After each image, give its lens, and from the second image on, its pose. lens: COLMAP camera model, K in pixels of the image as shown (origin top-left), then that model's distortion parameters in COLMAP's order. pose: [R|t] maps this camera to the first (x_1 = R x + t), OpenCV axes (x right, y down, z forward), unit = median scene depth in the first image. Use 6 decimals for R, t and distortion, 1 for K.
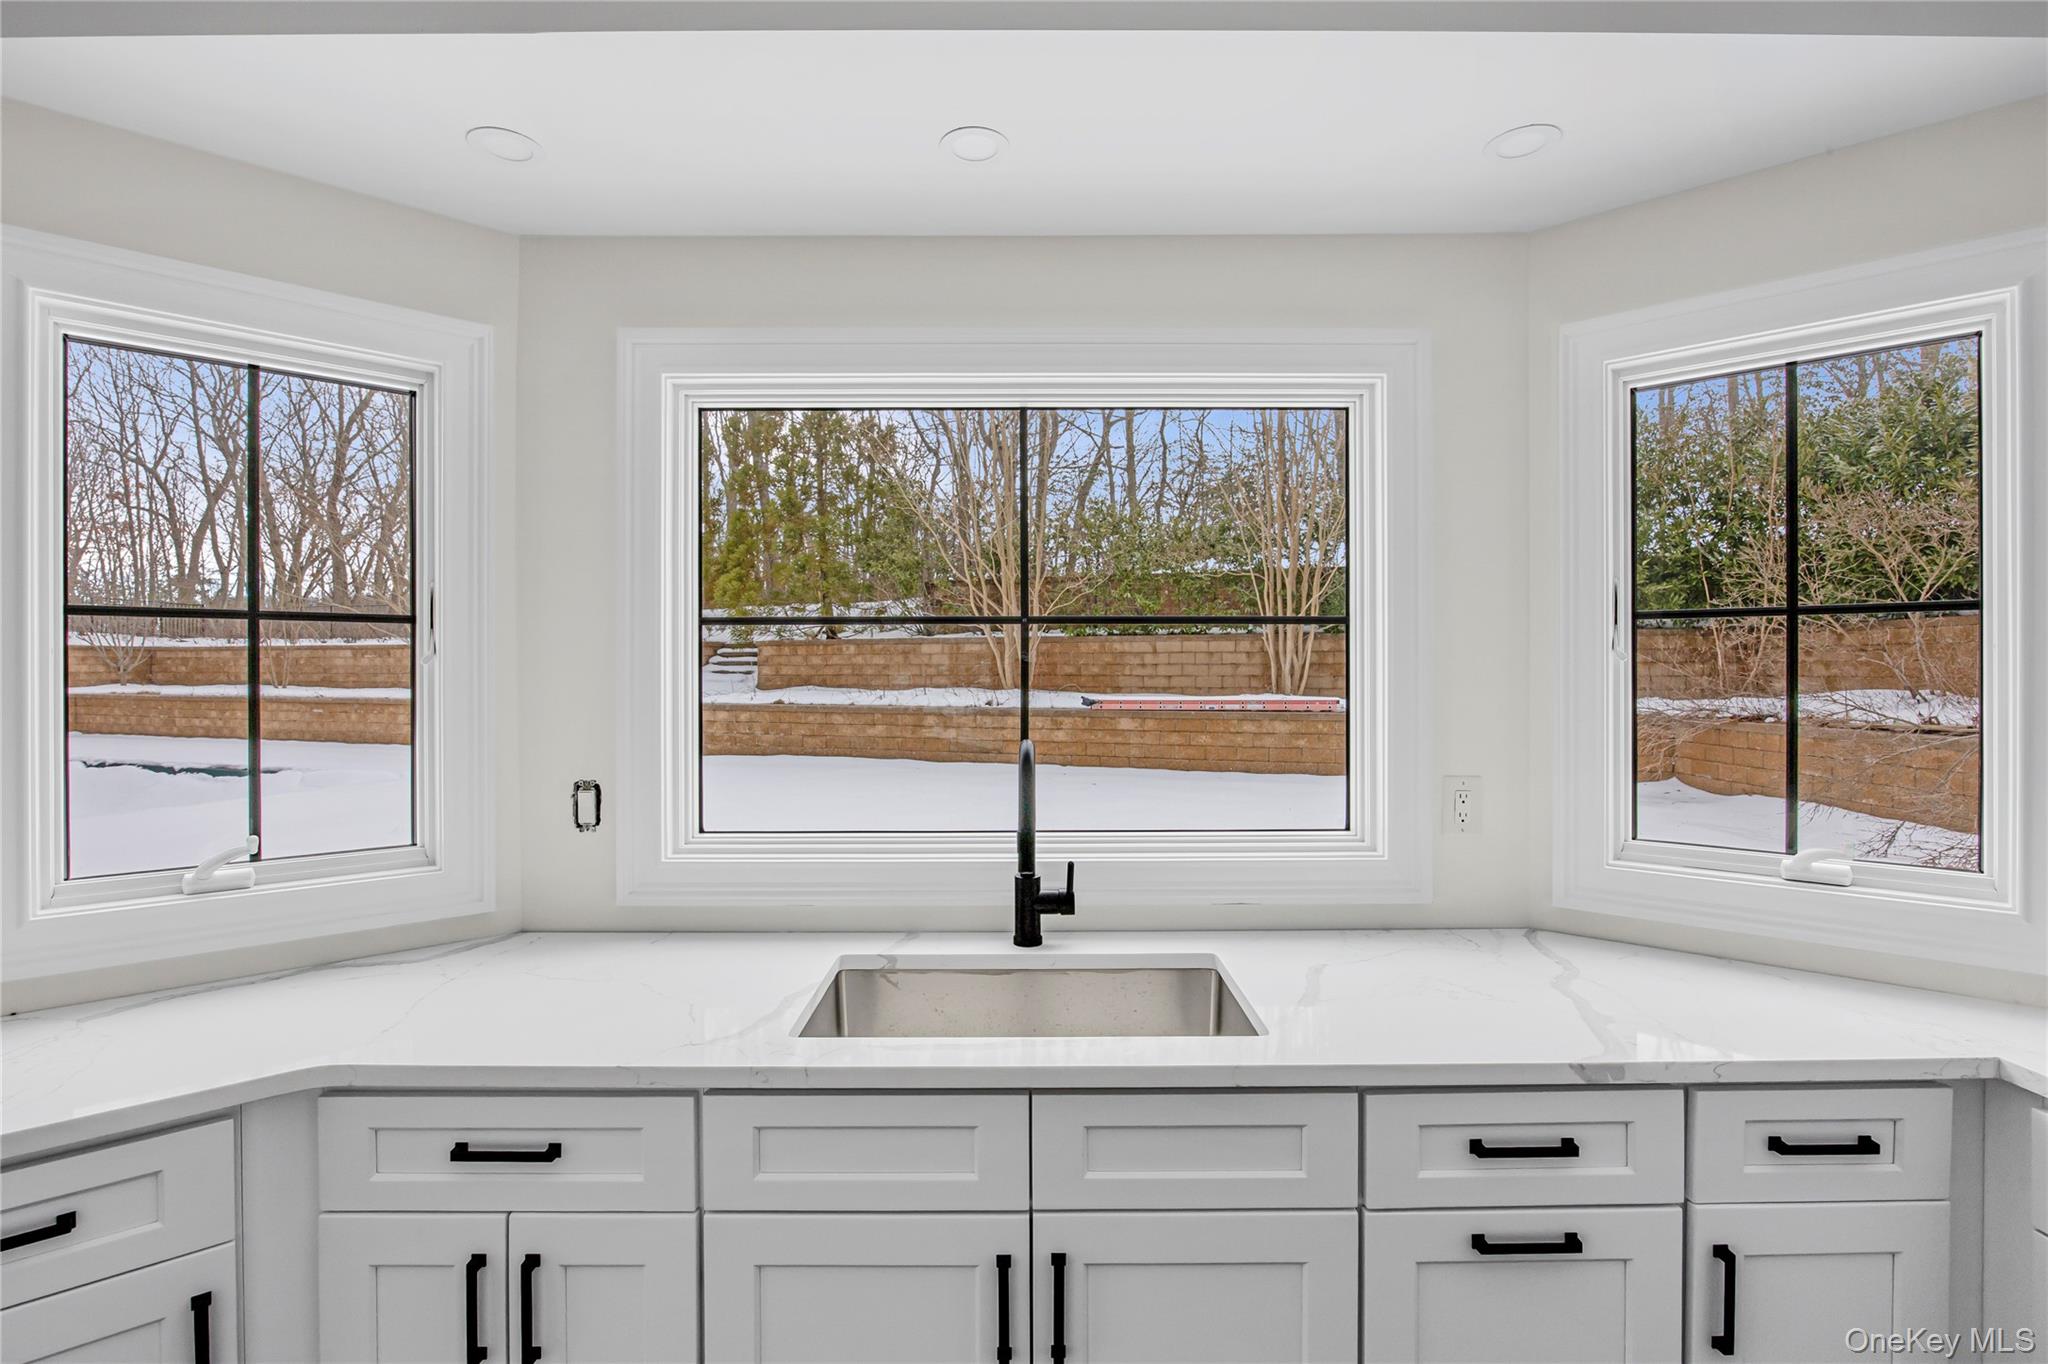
lens RADIAL K [[946.2, 0, 1016.4], [0, 946.2, 681.8], [0, 0, 1]] dist [-0.005356, -0.000091]
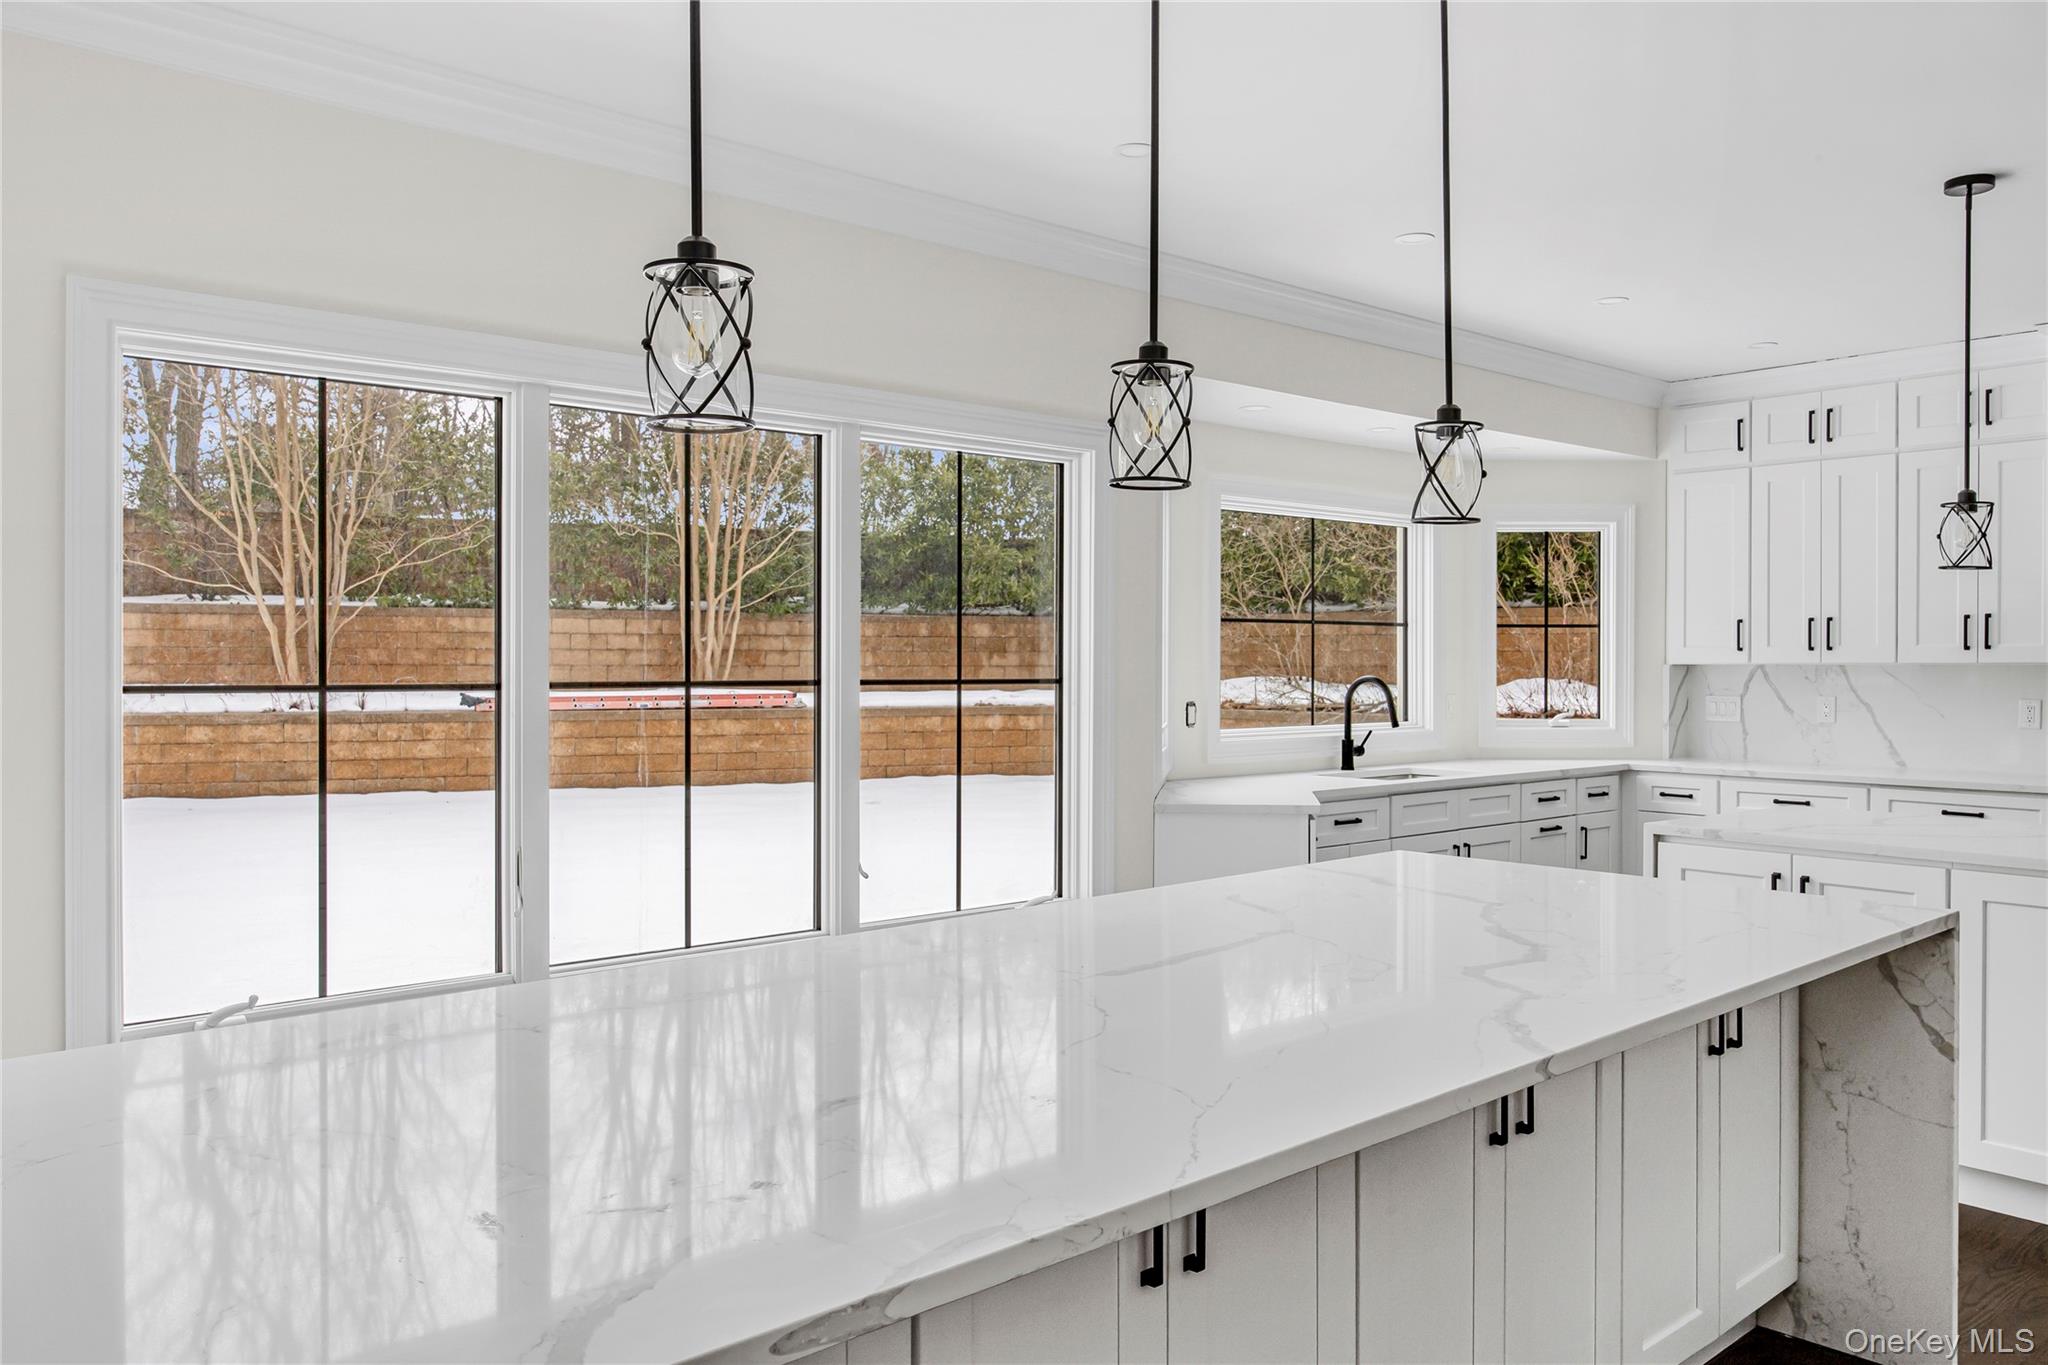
lens RADIAL K [[1512.7, 0, 1024.2], [0, 1512.7, 671.3], [0, 0, 1]] dist [-0.003406, -0.000044]
pose [[0.765139, -0.001076, 0.643864, -0.355323], [0.005662, 0.999971, -0.005058, 0.007491], [-0.643840, 0.007516, 0.765123, -0.152131]]
